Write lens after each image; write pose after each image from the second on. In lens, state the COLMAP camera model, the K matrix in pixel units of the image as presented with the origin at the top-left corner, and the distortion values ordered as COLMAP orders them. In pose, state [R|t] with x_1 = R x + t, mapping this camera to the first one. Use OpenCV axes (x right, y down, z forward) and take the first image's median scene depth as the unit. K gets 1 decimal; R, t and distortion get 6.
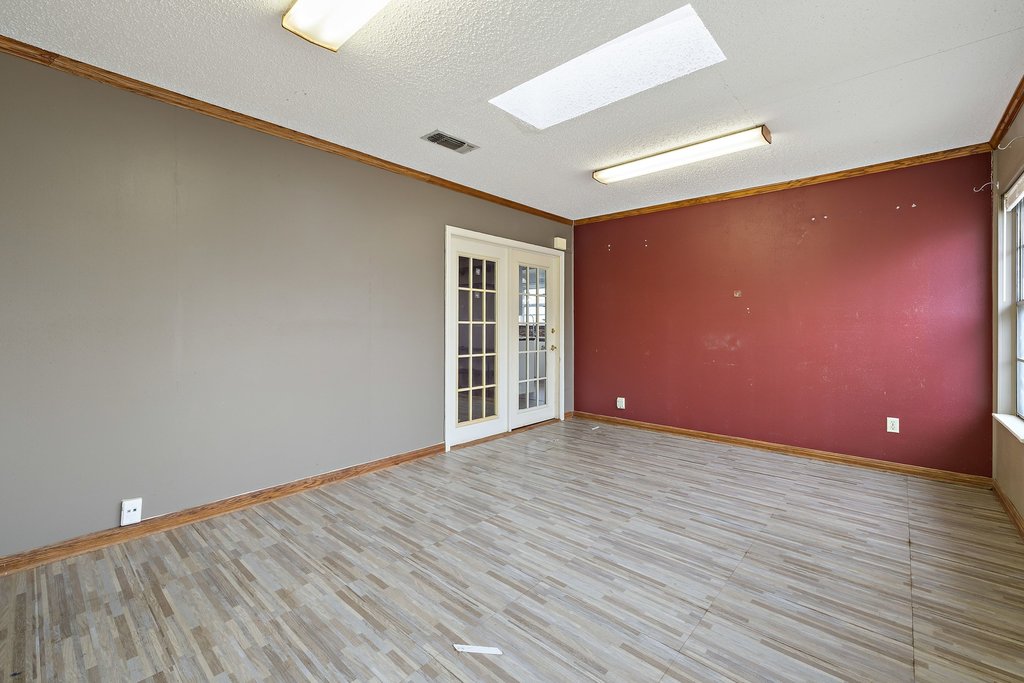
lens RADIAL K [[431.6, 0, 507.5], [0, 431.6, 319.4], [0, 0, 1]] dist [-0.000893, 0.000674]
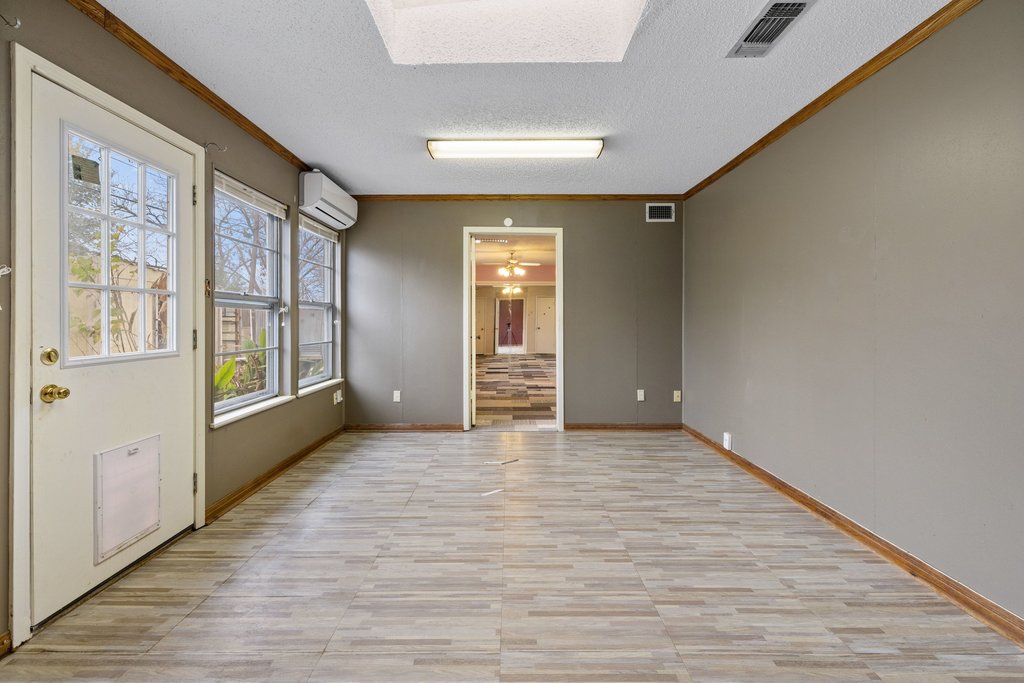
lens RADIAL K [[431.6, 0, 507.5], [0, 431.6, 319.4], [0, 0, 1]] dist [-0.000893, 0.000674]
pose [[-0.744418, -0.006674, -0.667681, 0.671644], [0.003868, 0.999890, -0.014307, 0.022138], [0.667703, -0.013233, -0.744310, 1.441455]]
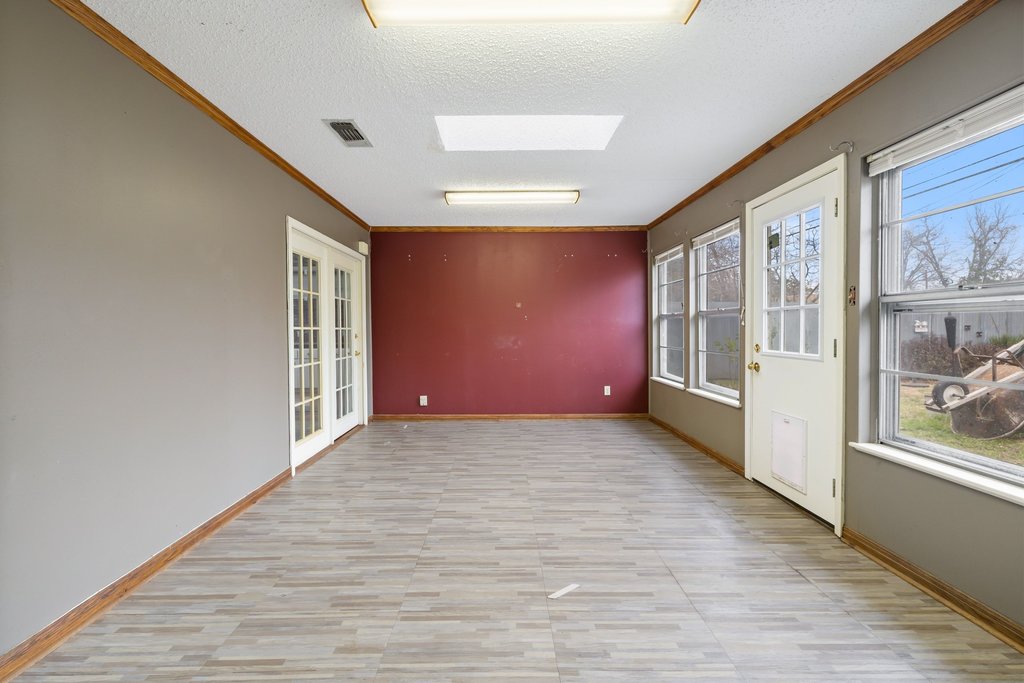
lens RADIAL K [[423.4, 0, 502.3], [0, 423.4, 326.1], [0, 0, 1]] dist [-0.000602, 0.000288]
pose [[0.740904, -0.002518, 0.671607, -0.600060], [-0.001750, 0.999982, 0.005680, -0.004964], [-0.671609, -0.005383, 0.740886, 0.127217]]
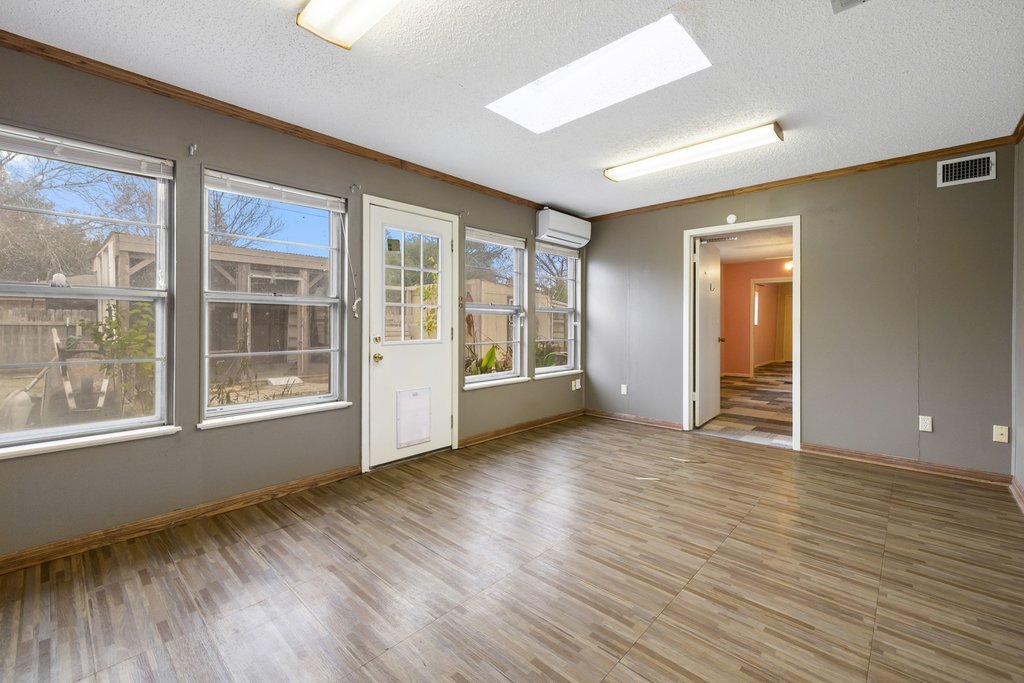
lens RADIAL K [[431.6, 0, 507.5], [0, 431.6, 319.4], [0, 0, 1]] dist [-0.000893, 0.000674]
pose [[-0.999752, -0.005748, 0.021510, 0.329772], [-0.006132, 0.999822, -0.017817, 0.024756], [-0.021404, -0.017945, -0.999610, 1.816939]]
